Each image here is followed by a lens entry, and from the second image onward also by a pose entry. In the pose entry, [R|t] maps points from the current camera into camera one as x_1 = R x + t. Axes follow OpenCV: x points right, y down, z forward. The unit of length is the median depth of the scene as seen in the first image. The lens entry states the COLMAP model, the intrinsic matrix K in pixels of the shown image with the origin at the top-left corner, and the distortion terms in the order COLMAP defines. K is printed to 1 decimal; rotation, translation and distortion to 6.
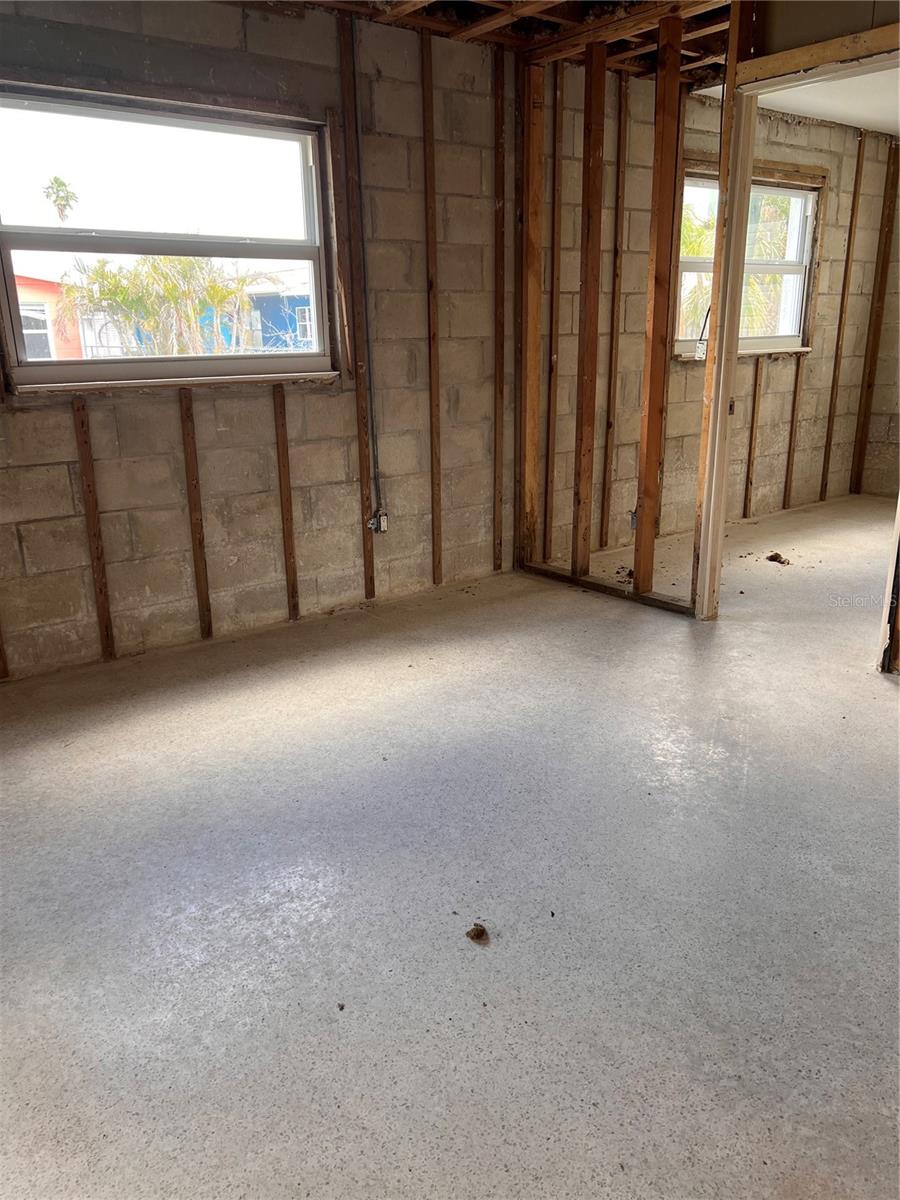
lens RADIAL K [[905.4, 0, 458.2], [0, 905.4, 617.6], [0, 0, 1]] dist [0.082779, -0.064527]
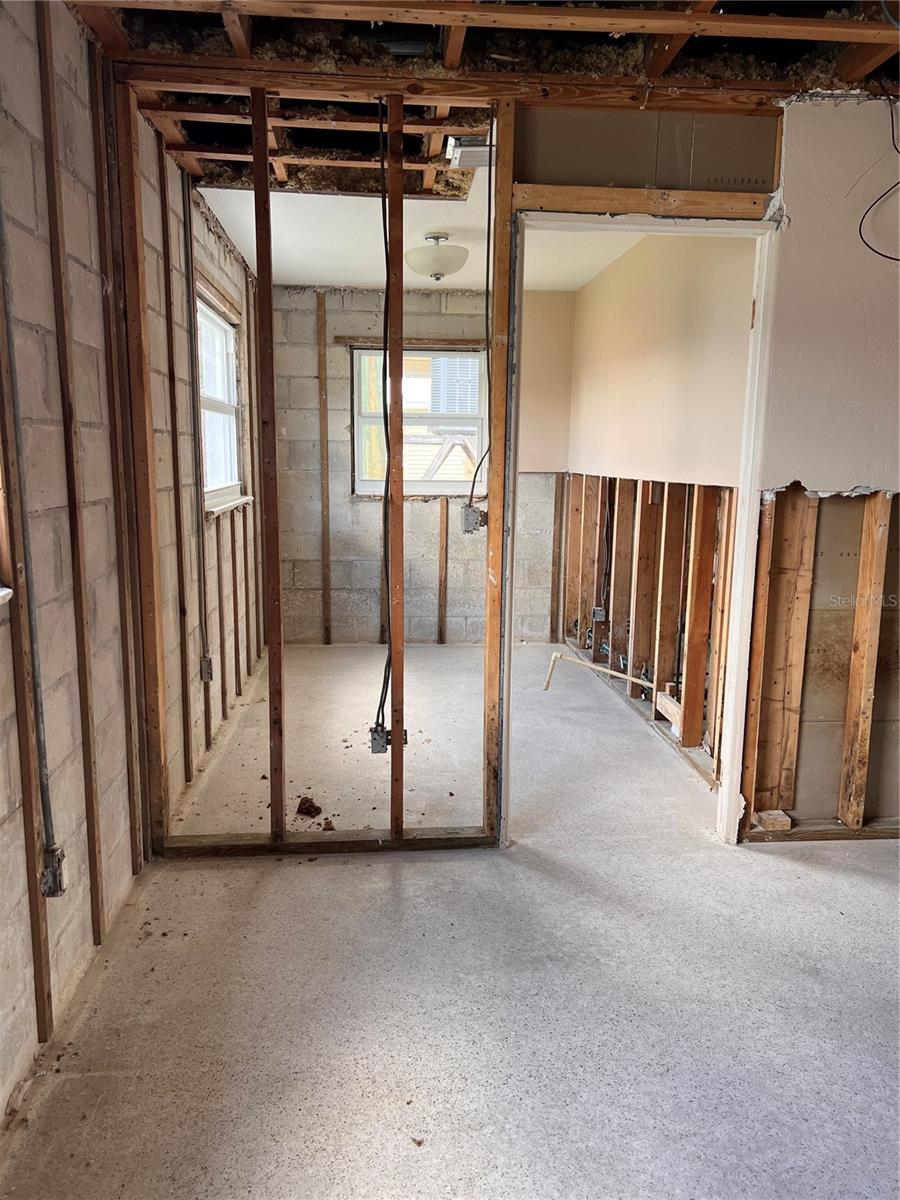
lens RADIAL K [[905.4, 0, 458.2], [0, 905.4, 617.6], [0, 0, 1]] dist [0.082779, -0.064527]
pose [[0.552942, -0.130257, 0.822975, -0.361471], [0.233771, 0.972287, -0.003177, -0.189974], [-0.799754, 0.194144, 0.568069, 0.530596]]
